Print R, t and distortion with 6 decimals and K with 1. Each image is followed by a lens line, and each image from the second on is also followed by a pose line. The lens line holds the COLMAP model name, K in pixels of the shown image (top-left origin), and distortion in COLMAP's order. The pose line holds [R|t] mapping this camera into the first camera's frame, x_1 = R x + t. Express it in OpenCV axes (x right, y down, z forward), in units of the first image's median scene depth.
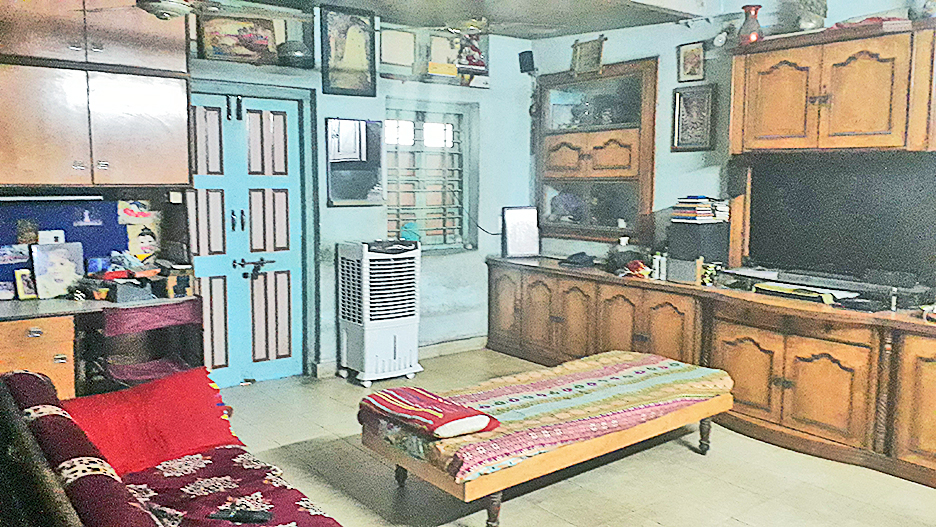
lens RADIAL K [[743.0, 0, 467.8], [0, 743.0, 265.2], [0, 0, 1]] dist [-0.006445, -0.003307]
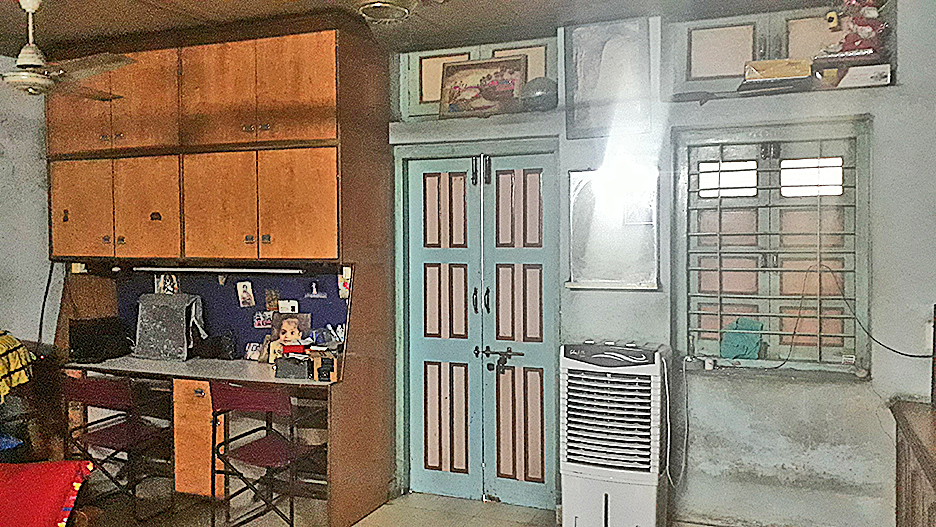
lens RADIAL K [[695.5, 0, 467.6], [0, 695.5, 258.7], [0, 0, 1]] dist [0.064340, -0.004302]
pose [[0.505354, 0.006997, -0.862884, 0.364731], [-0.093606, 0.994511, -0.046757, -0.068580], [0.857820, 0.104400, 0.503235, 0.574553]]
